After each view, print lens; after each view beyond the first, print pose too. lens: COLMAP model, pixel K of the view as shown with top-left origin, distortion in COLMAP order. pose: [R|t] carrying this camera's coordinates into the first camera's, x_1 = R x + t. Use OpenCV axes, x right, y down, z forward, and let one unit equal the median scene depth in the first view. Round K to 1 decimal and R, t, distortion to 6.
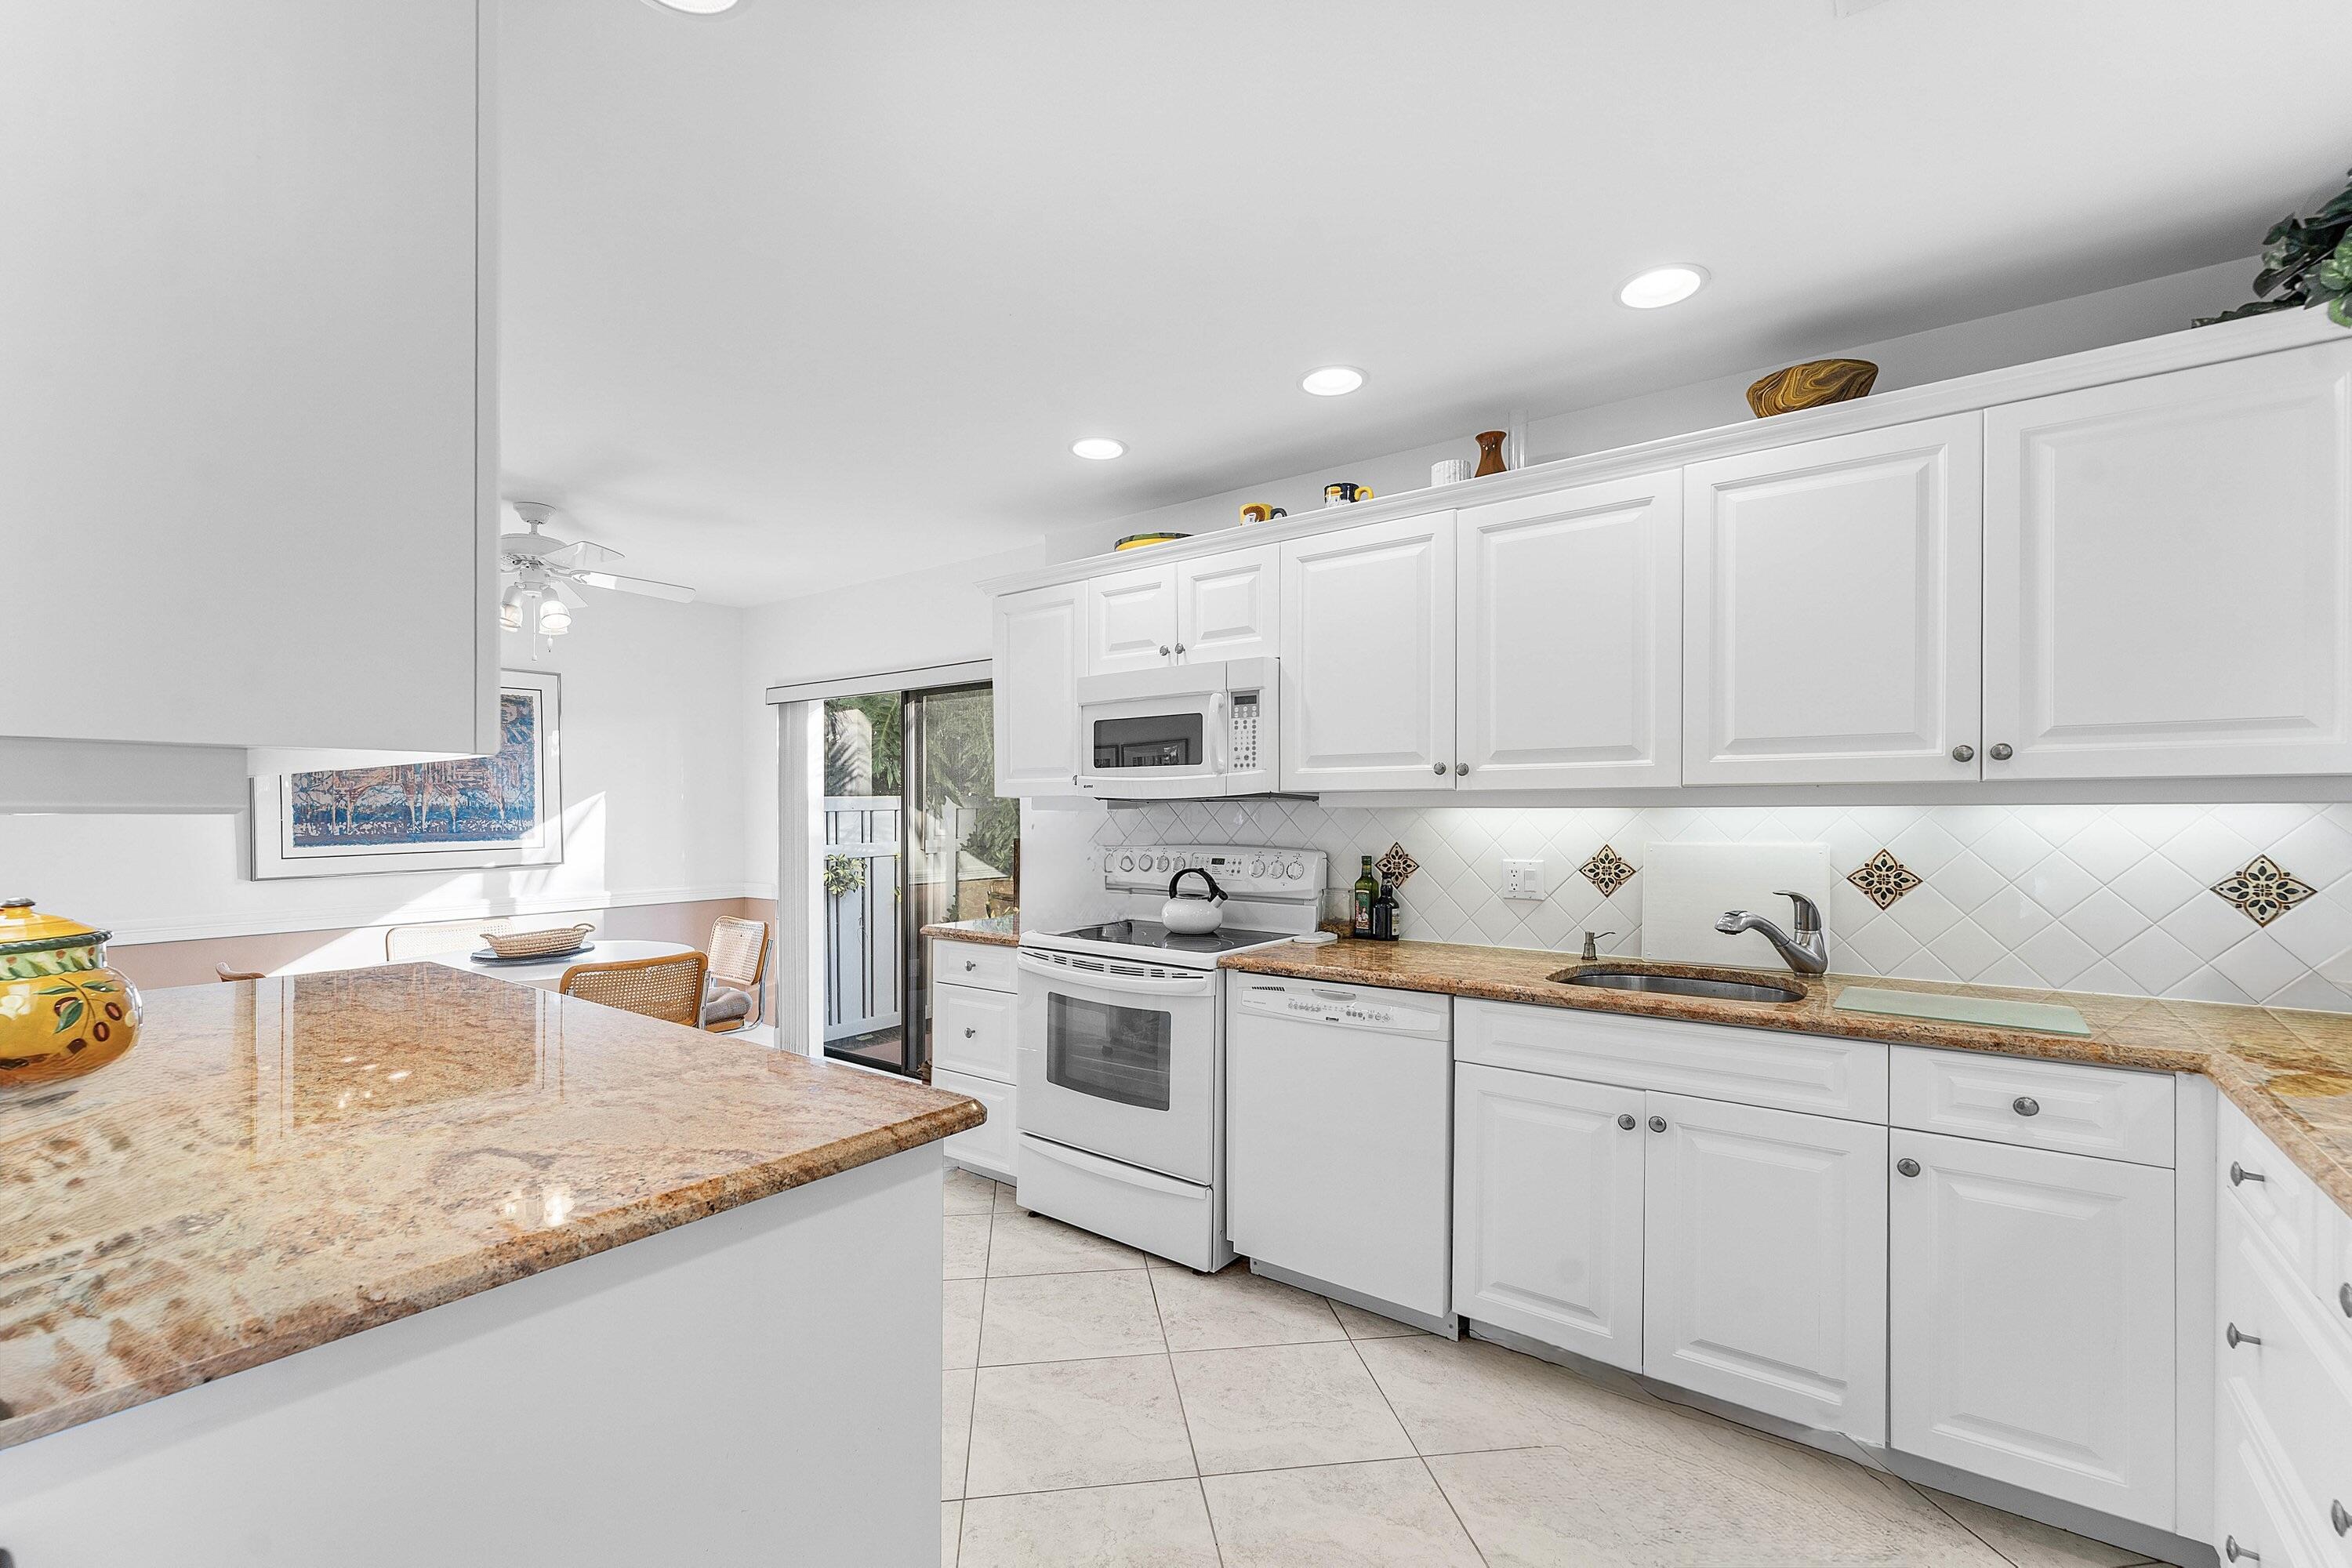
lens RADIAL K [[930.8, 0, 1186.9], [0, 930.8, 809.4], [0, 0, 1]] dist [-0.002457, -0.000452]
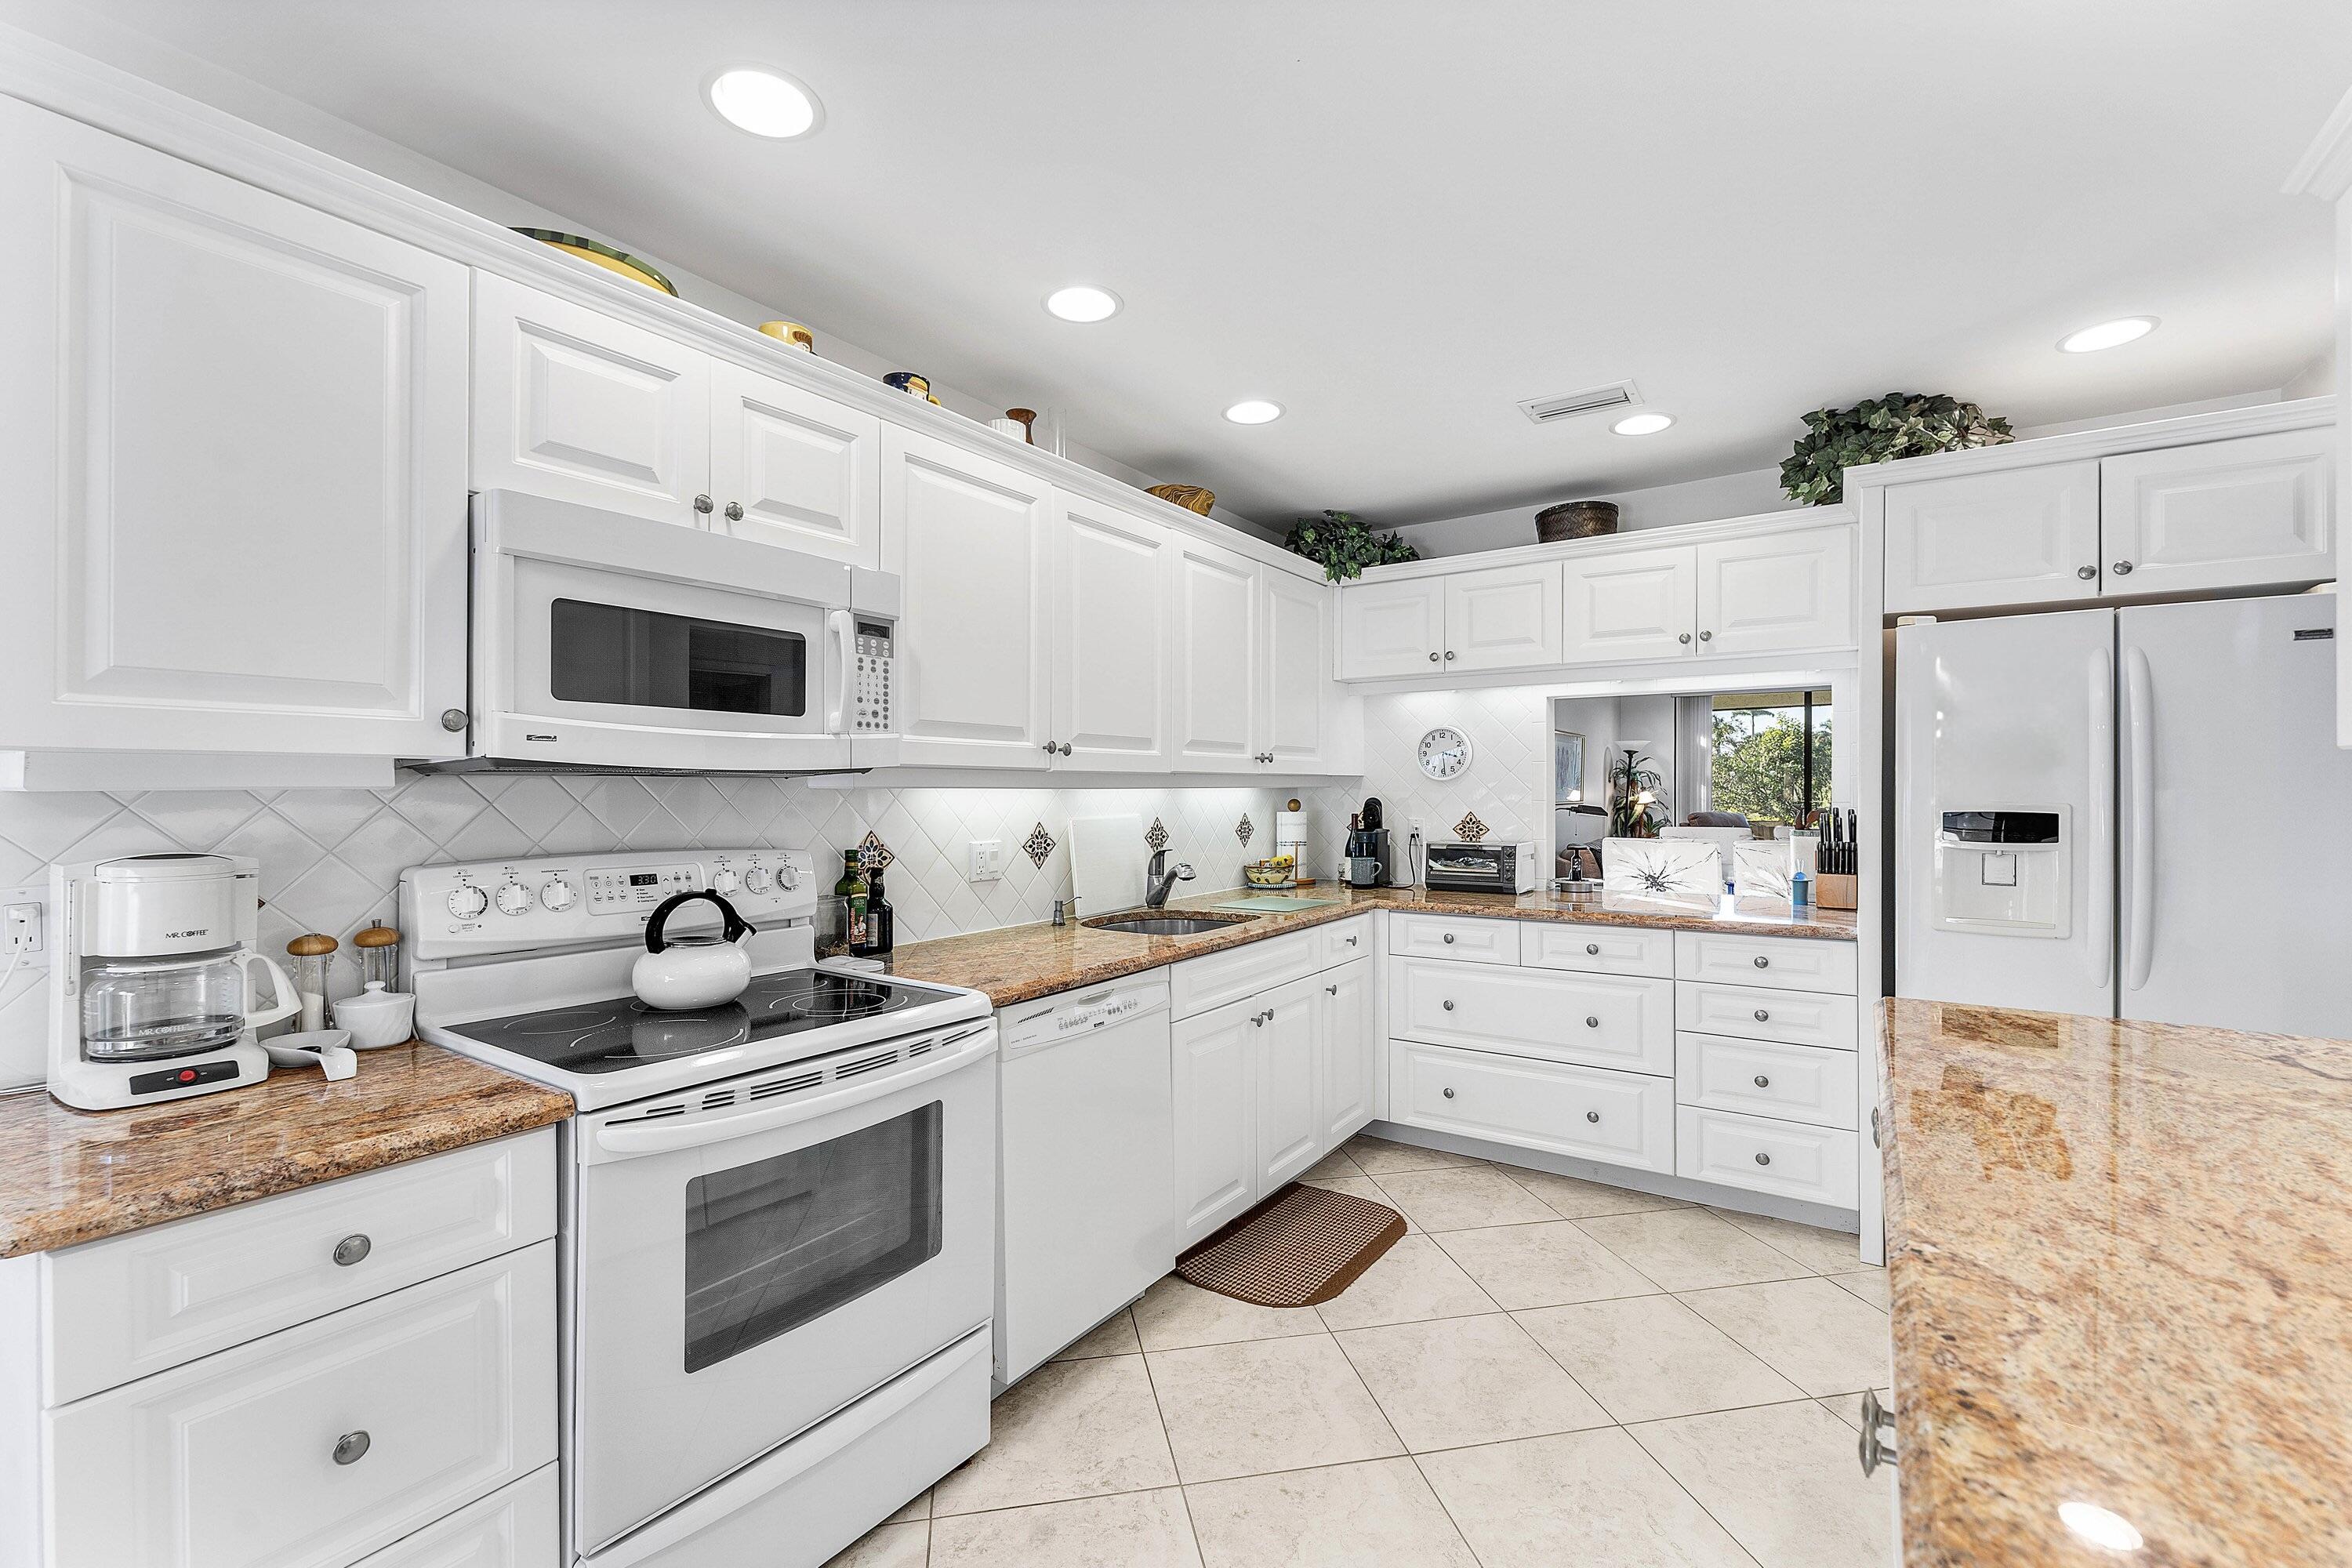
lens RADIAL K [[974.3, 0, 1127.8], [0, 974.3, 793.3], [0, 0, 1]] dist [0.000741, 0.000011]
pose [[0.026548, -0.000971, 0.999647, -0.594136], [0.001311, 0.999999, 0.000936, 0.002508], [-0.999647, 0.001286, 0.026549, 0.722045]]
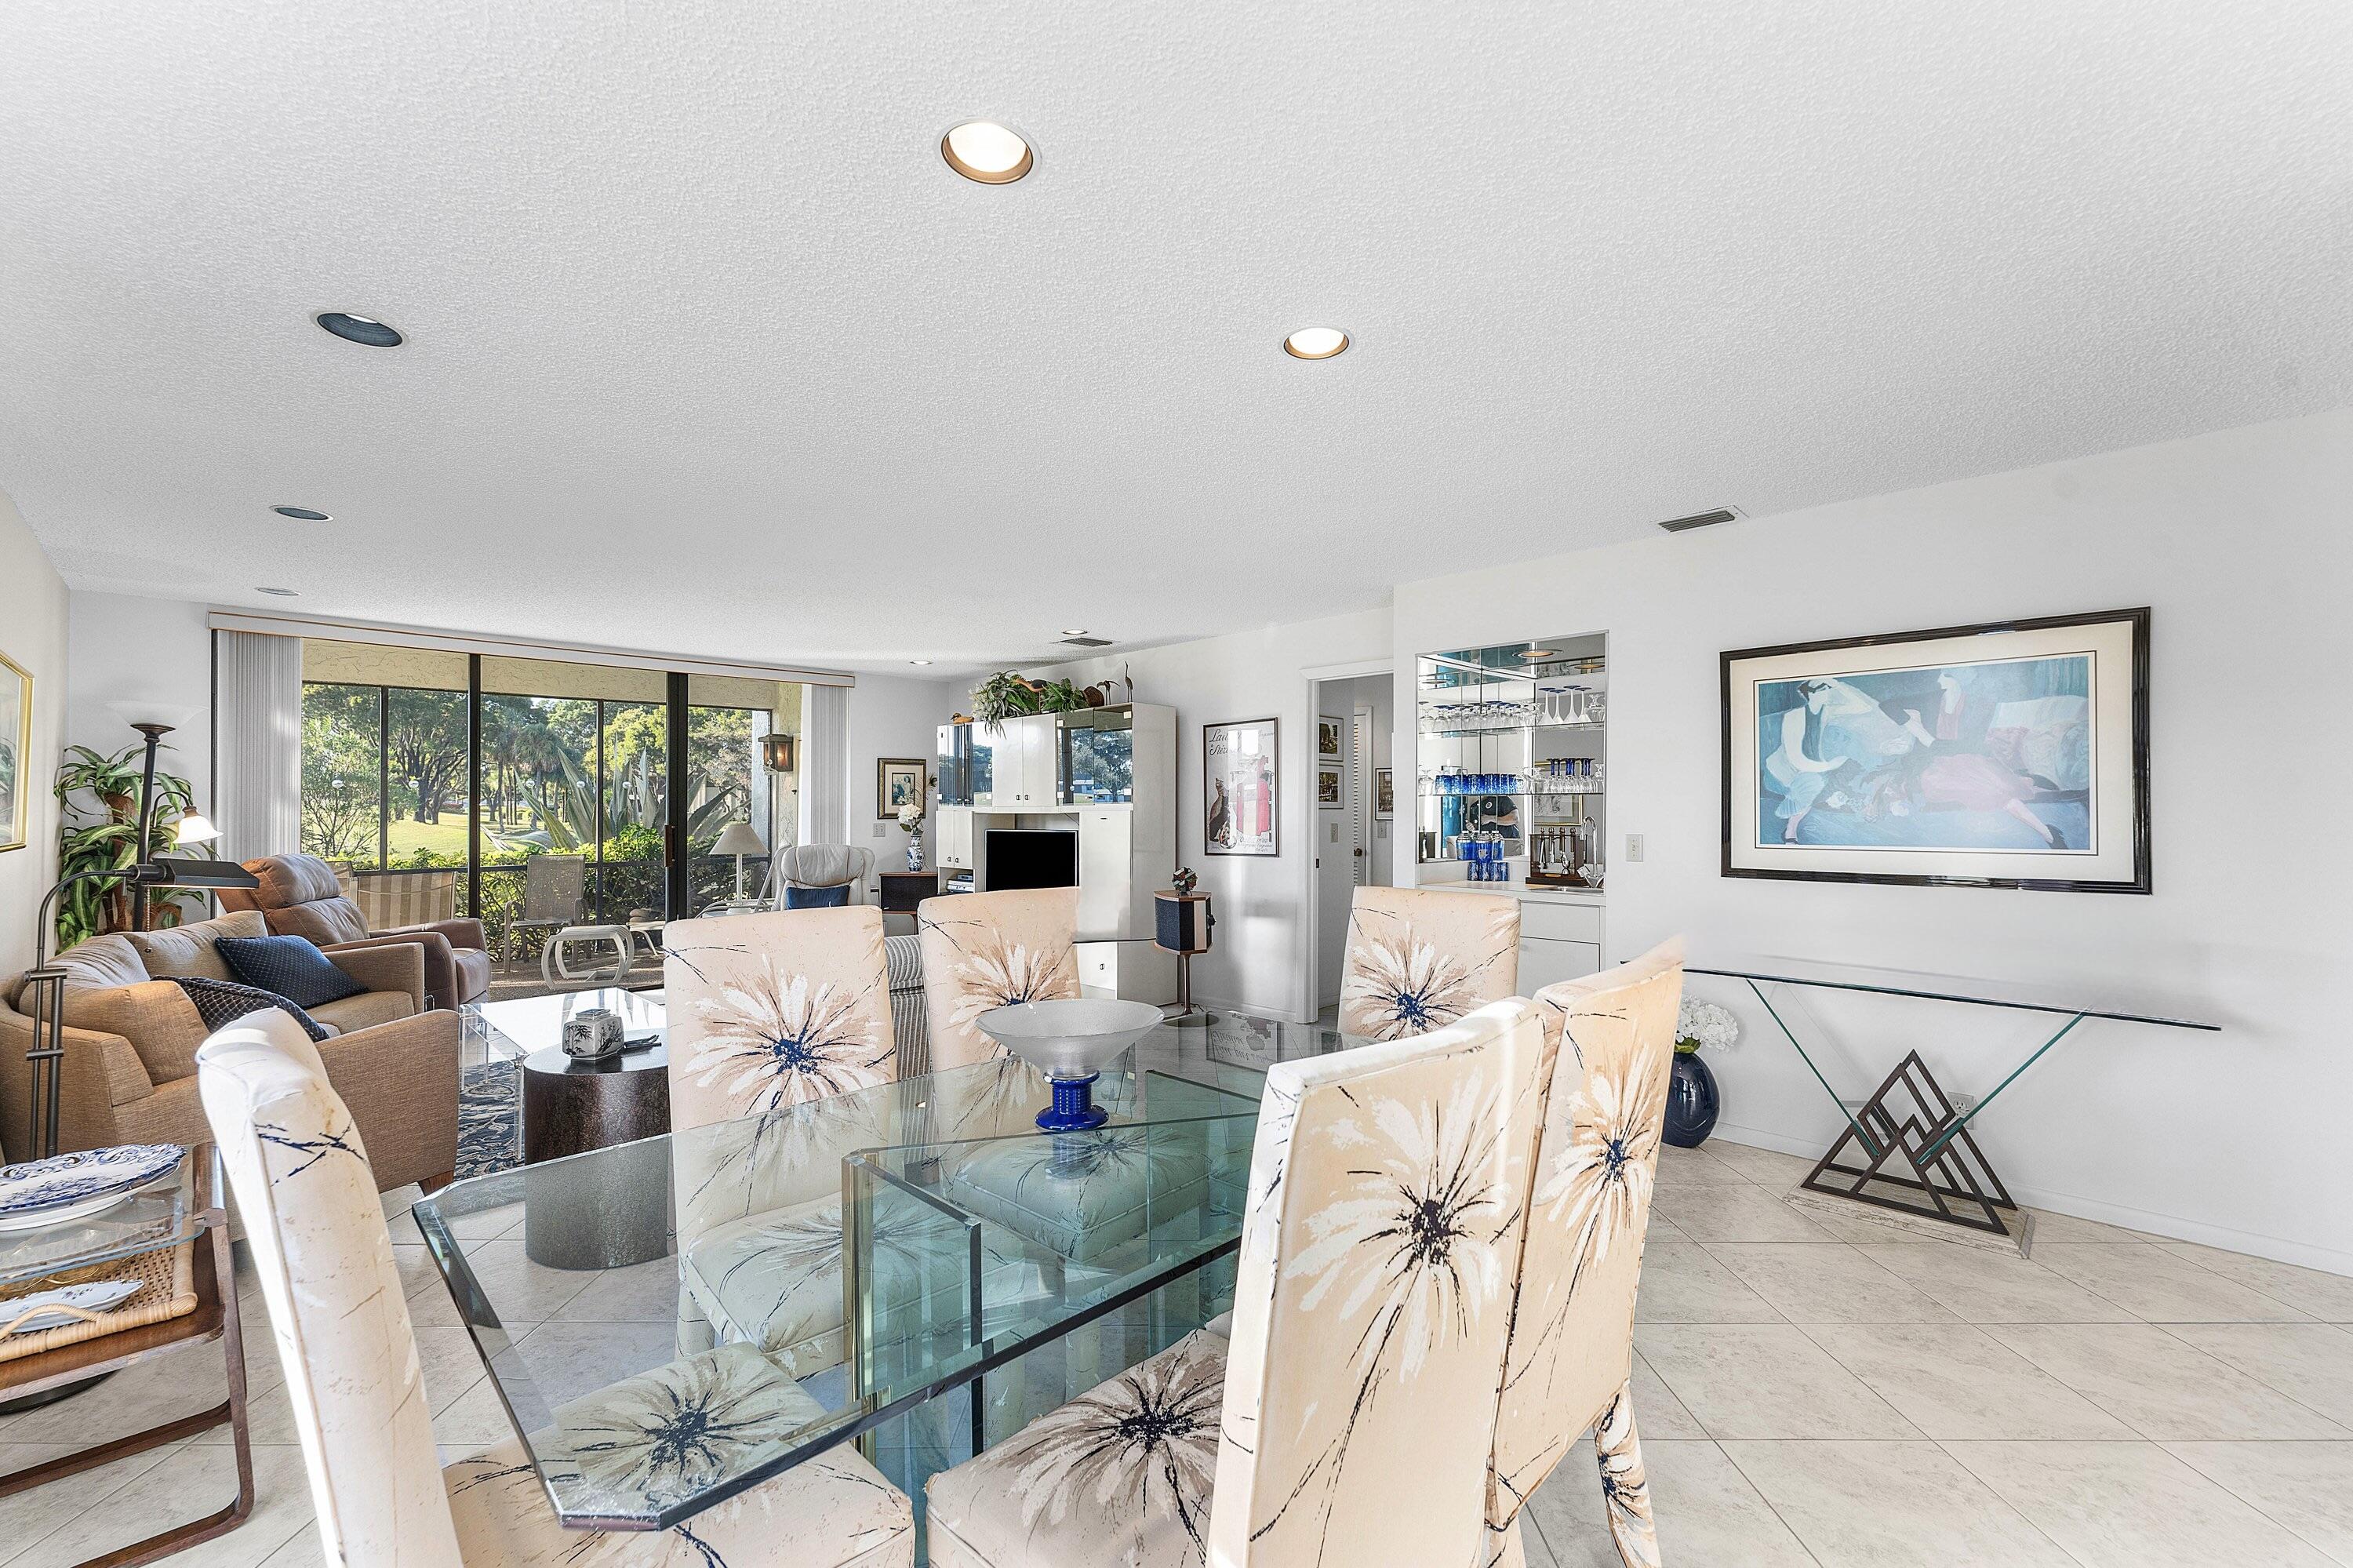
lens RADIAL K [[986.9, 0, 1177.1], [0, 986.9, 794.0], [0, 0, 1]] dist [-0.000918, 0.000009]
pose [[-0.985276, 0.007915, 0.170788, 0.785716], [0.005233, 0.999856, -0.016146, -0.001611], [-0.170891, -0.015015, -0.985176, 0.350153]]
